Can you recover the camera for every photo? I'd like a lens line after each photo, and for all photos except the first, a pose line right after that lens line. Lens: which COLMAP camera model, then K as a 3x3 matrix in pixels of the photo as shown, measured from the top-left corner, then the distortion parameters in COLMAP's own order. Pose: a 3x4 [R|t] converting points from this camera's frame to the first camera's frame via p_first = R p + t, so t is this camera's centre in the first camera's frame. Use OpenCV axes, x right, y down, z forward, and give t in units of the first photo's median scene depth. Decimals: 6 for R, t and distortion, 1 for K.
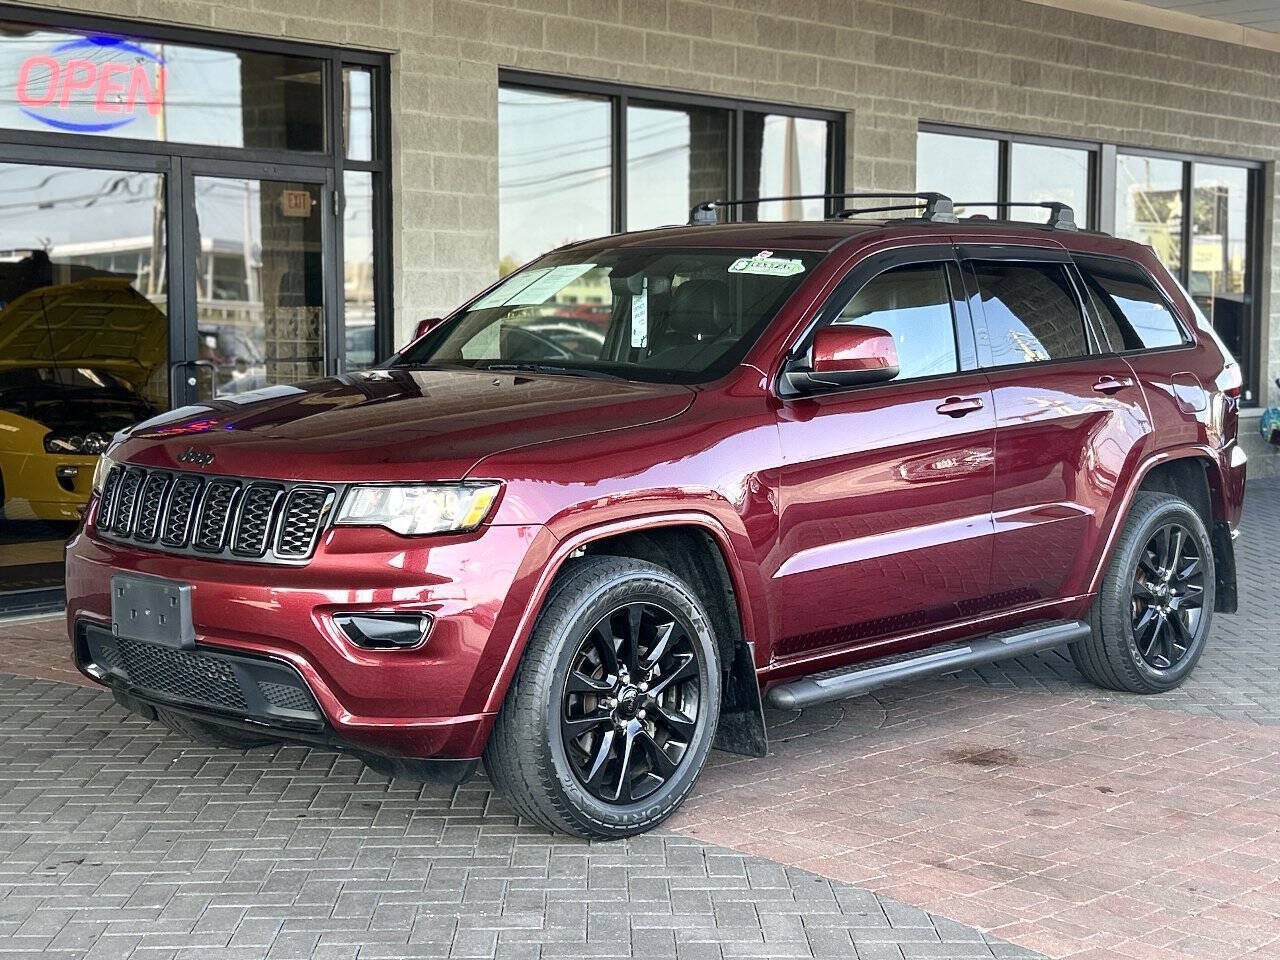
lens RADIAL K [[1944.1, 0, 638.5], [0, 1944.1, 503.0], [0, 0, 1]] dist [0.218906, -0.983747]
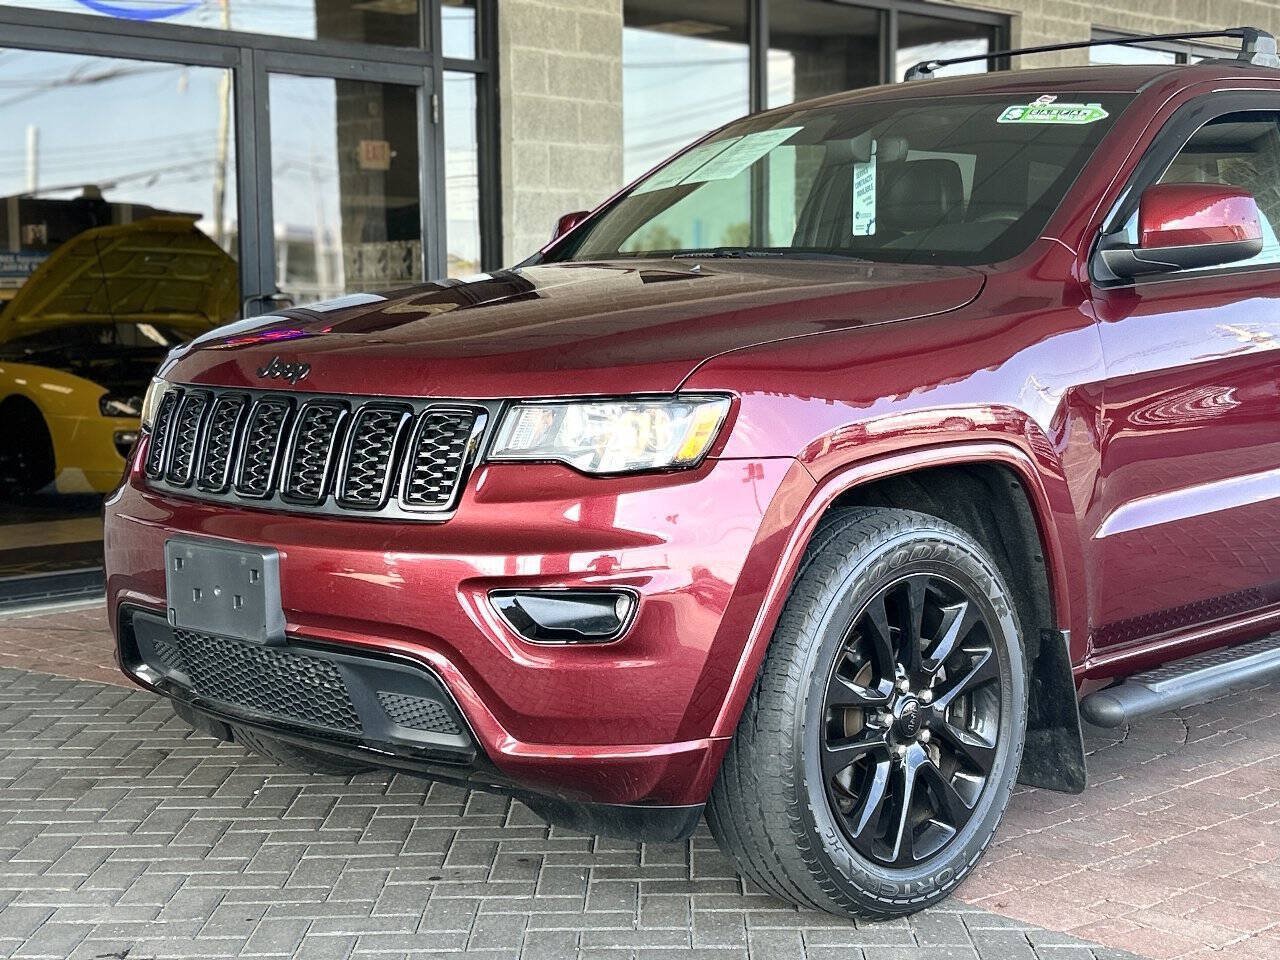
lens RADIAL K [[1944.1, 0, 638.5], [0, 1944.1, 503.0], [0, 0, 1]] dist [0.218906, -0.983747]
pose [[0.999376, -0.008546, -0.034285, -0.073108], [0.008800, 0.999935, 0.007272, 0.019490], [0.034221, -0.007570, 0.999386, 0.296623]]
